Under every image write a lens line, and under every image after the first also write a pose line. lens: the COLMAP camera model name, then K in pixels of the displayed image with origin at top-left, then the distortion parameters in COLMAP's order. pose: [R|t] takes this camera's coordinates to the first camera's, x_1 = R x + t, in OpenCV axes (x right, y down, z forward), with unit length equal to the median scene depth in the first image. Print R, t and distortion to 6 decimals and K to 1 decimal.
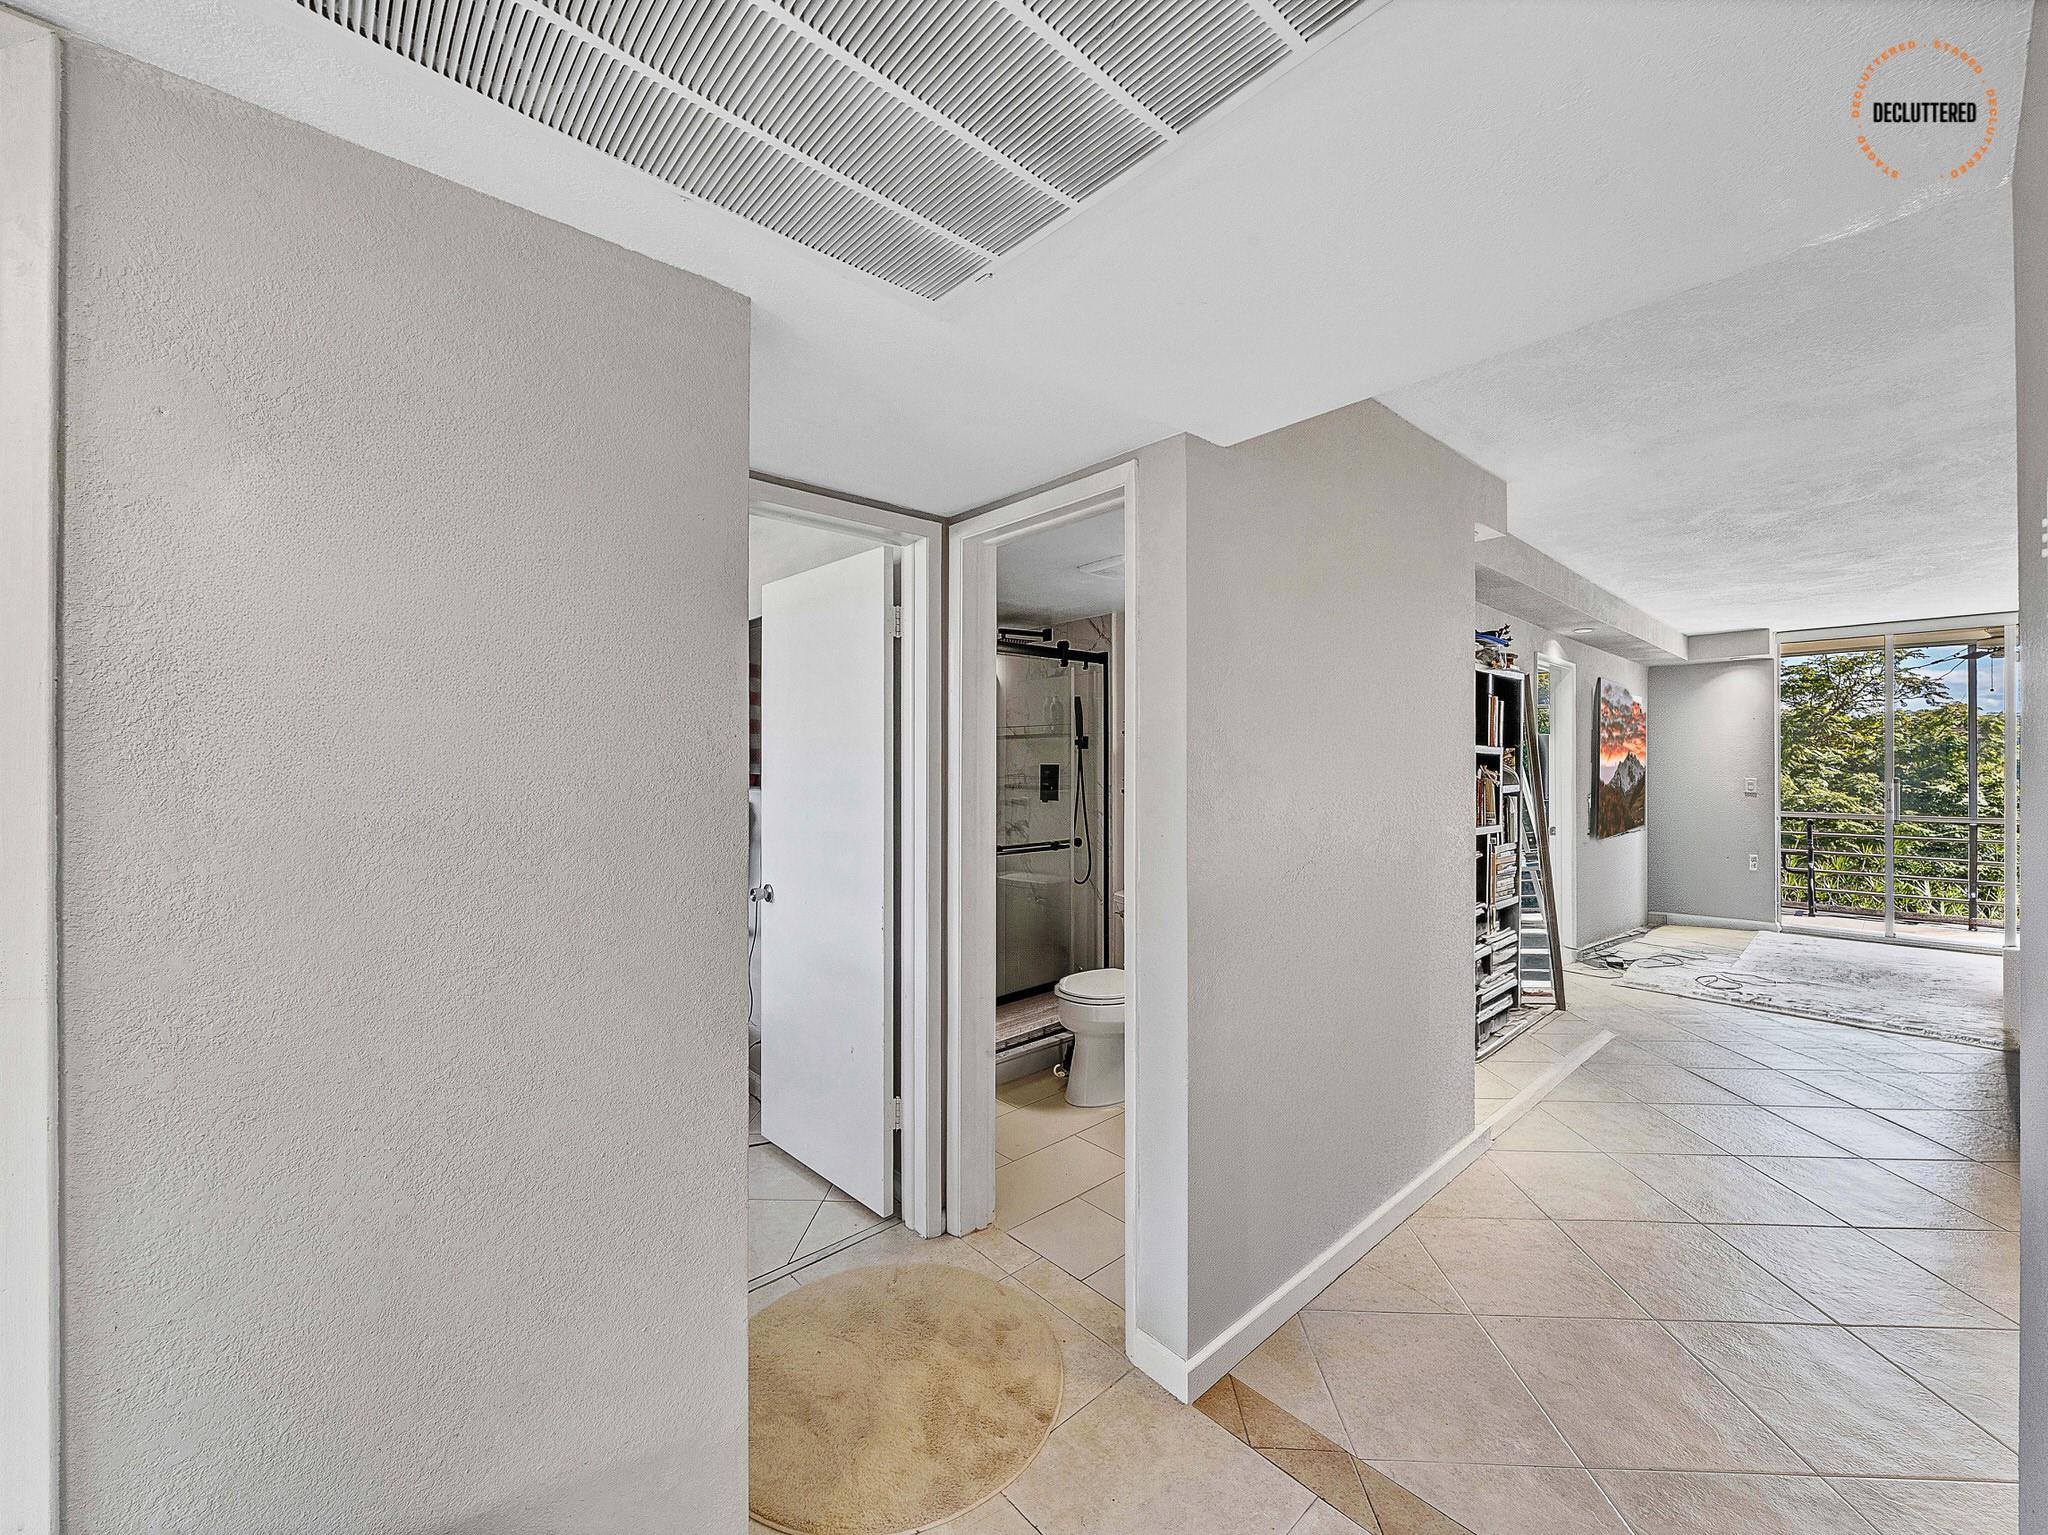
lens RADIAL K [[800.9, 0, 1018.2], [0, 800.9, 760.7], [0, 0, 1]] dist [-0.003407, -0.001440]
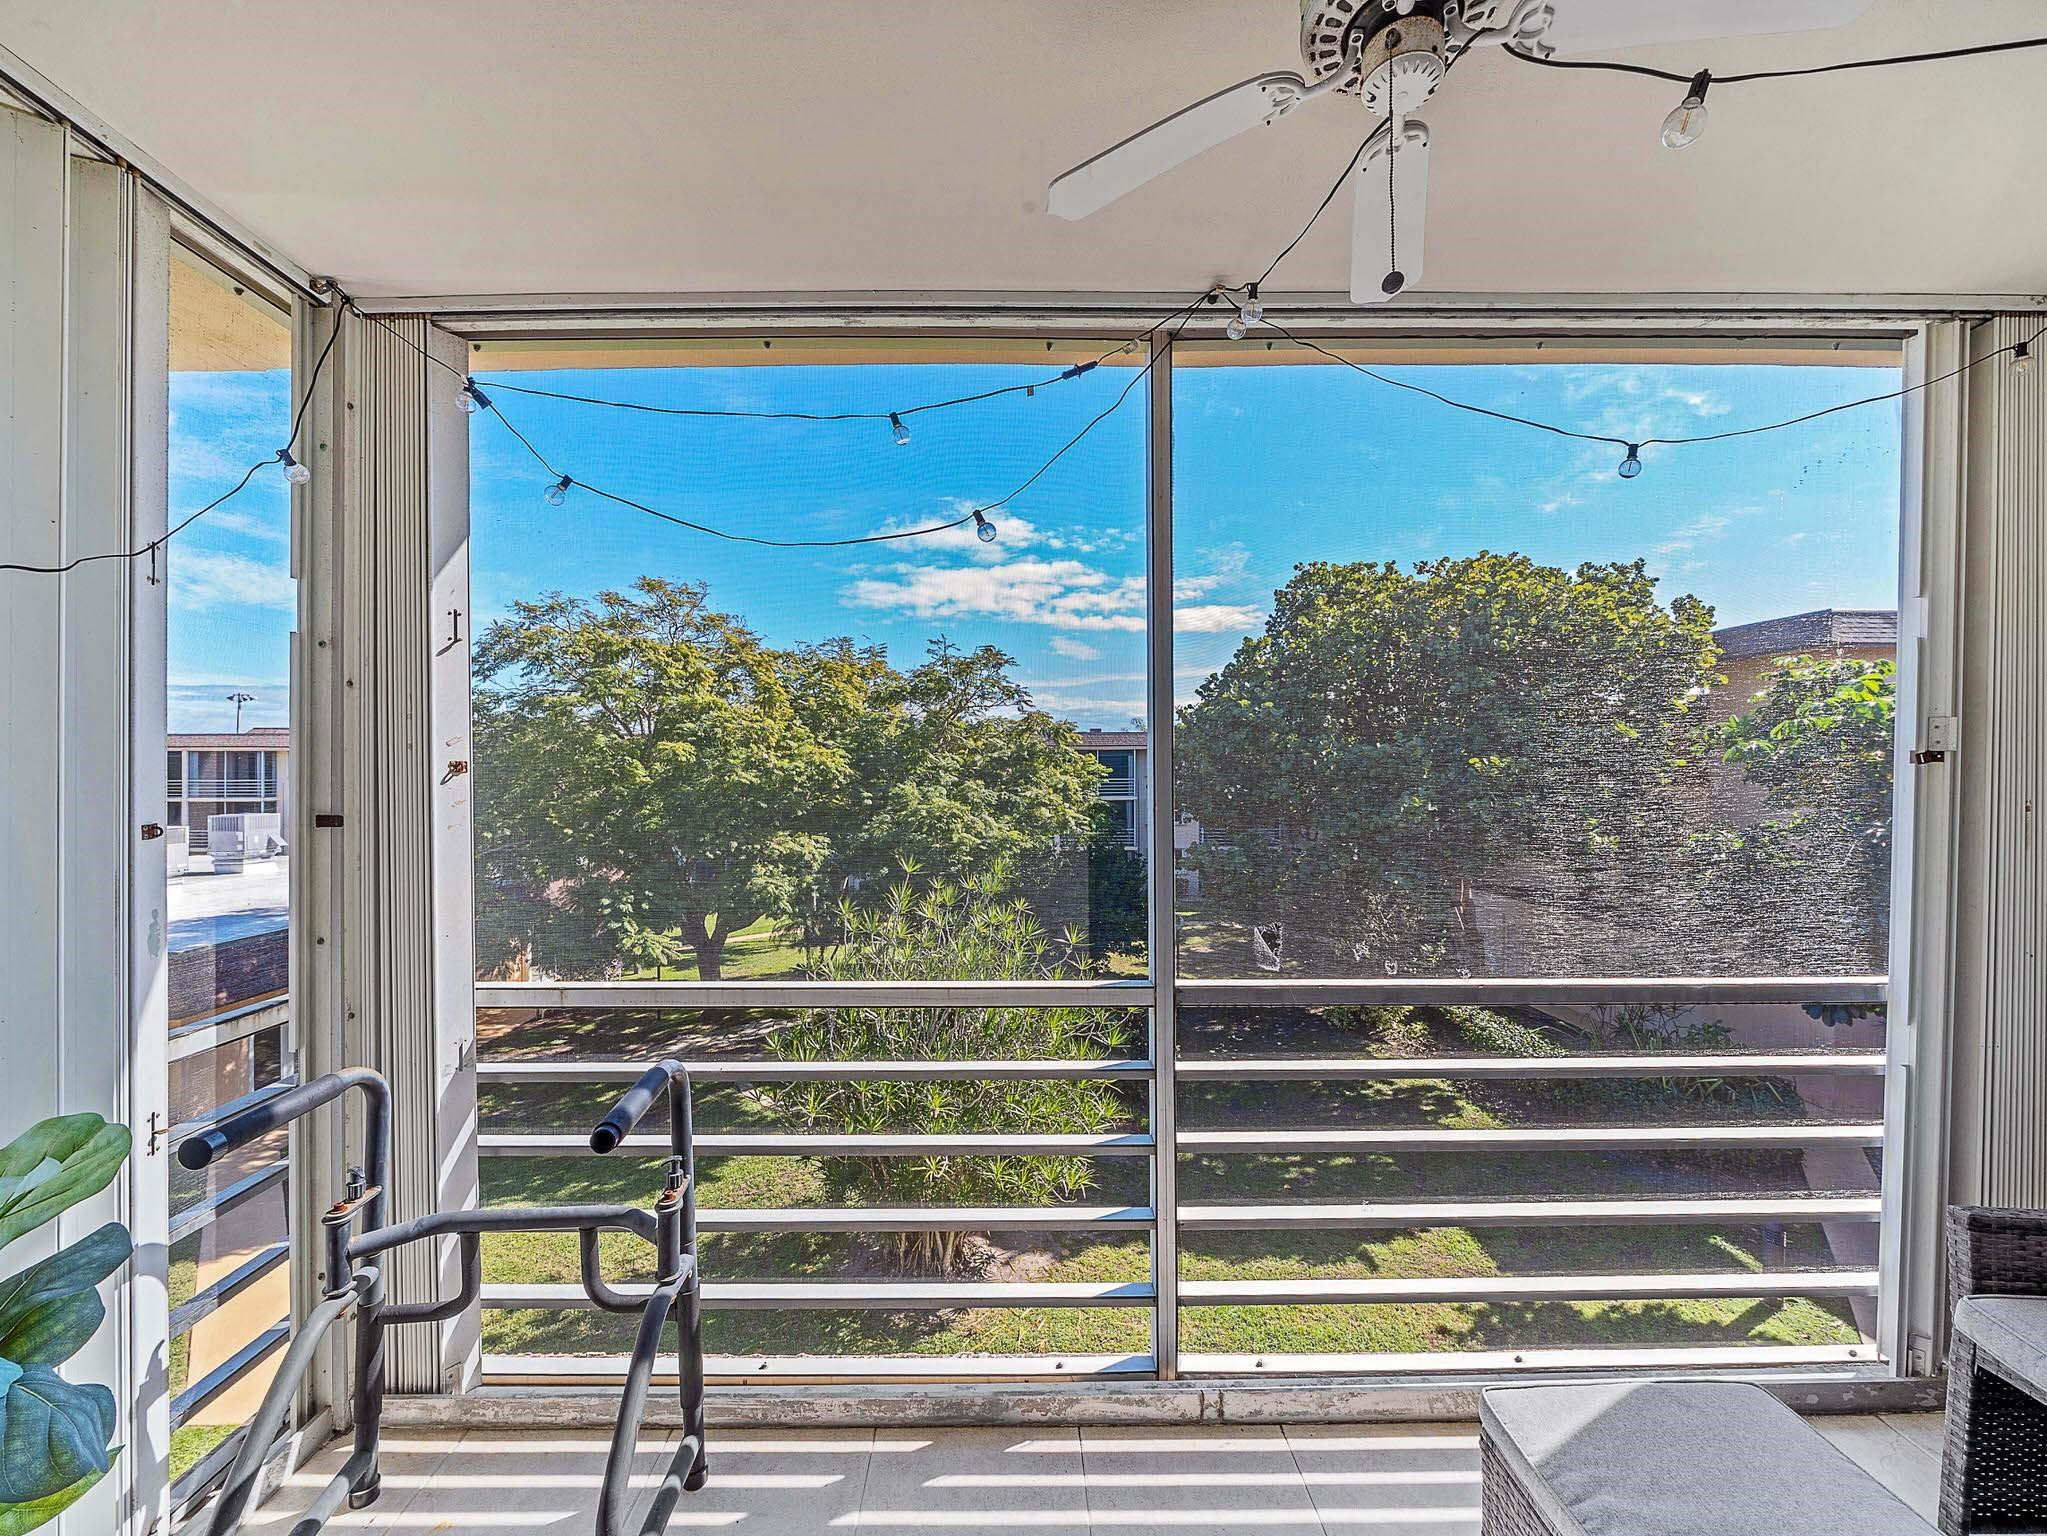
lens RADIAL K [[814.5, 0, 1005.5], [0, 814.5, 771.1], [0, 0, 1]] dist [-0.007803, -0.000184]
pose [[0.663307, -0.002603, 0.748343, 0.368439], [0.001298, 0.999996, 0.002328, 0.003034], [-0.748346, -0.000573, 0.663308, 0.335570]]
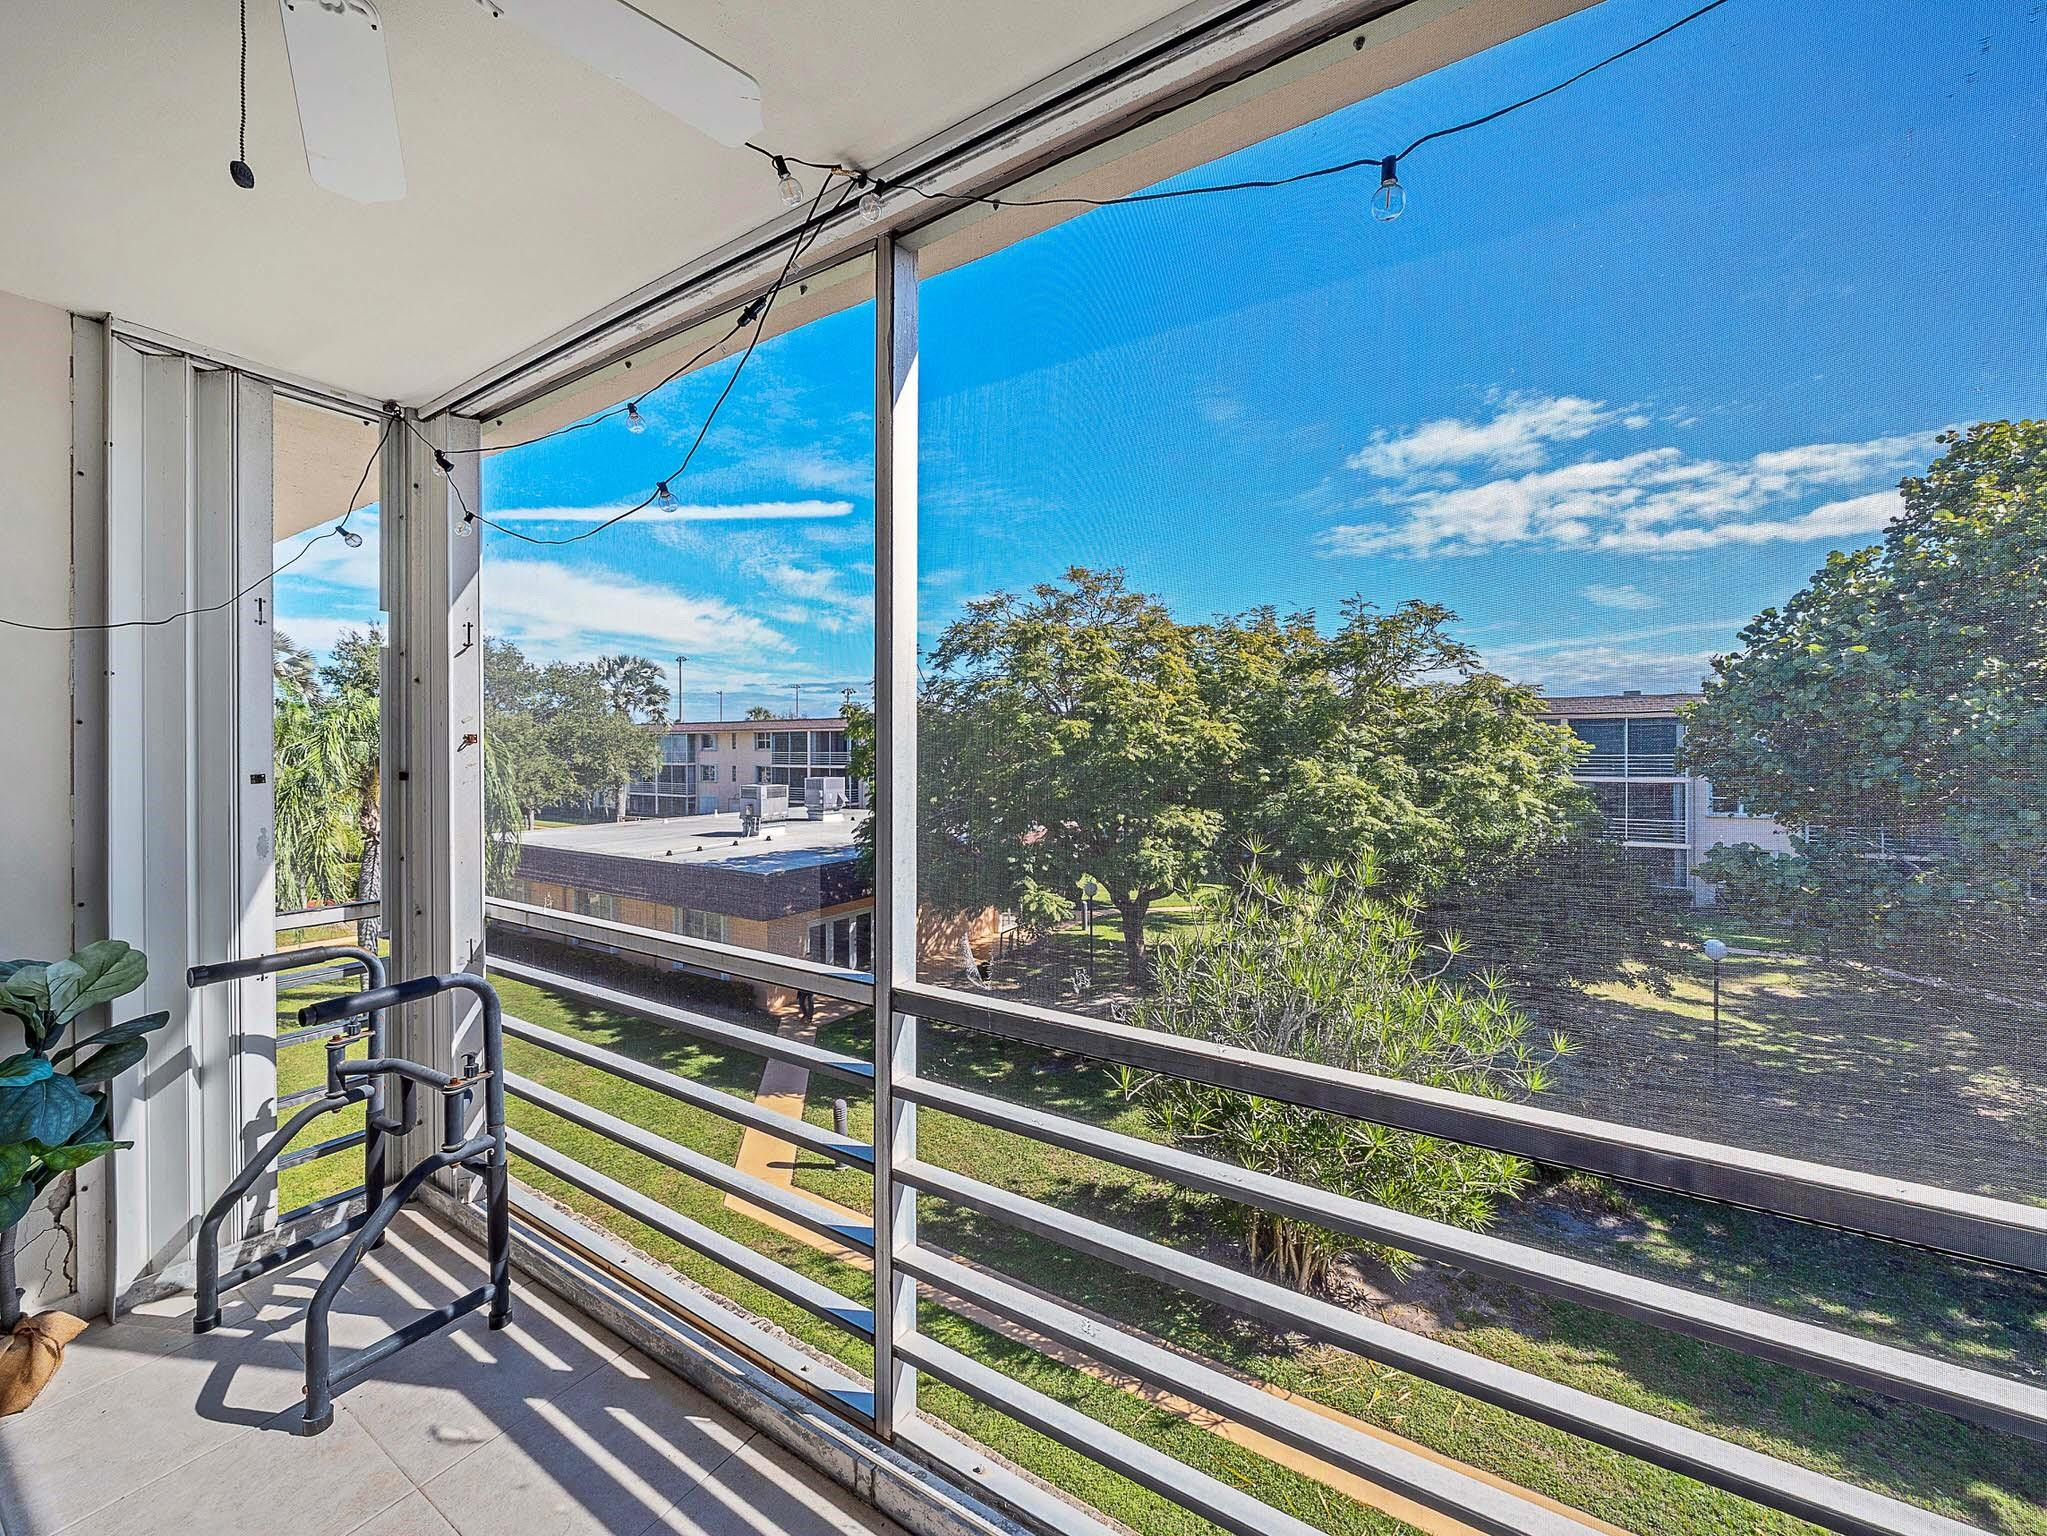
lens RADIAL K [[814.5, 0, 1009.0], [0, 814.5, 756.9], [0, 0, 1]] dist [-0.007803, -0.000184]
pose [[0.965473, -0.005640, 0.260441, 0.463669], [0.001991, 0.999896, 0.014273, 0.004023], [-0.260494, -0.013261, 0.965384, 0.292107]]
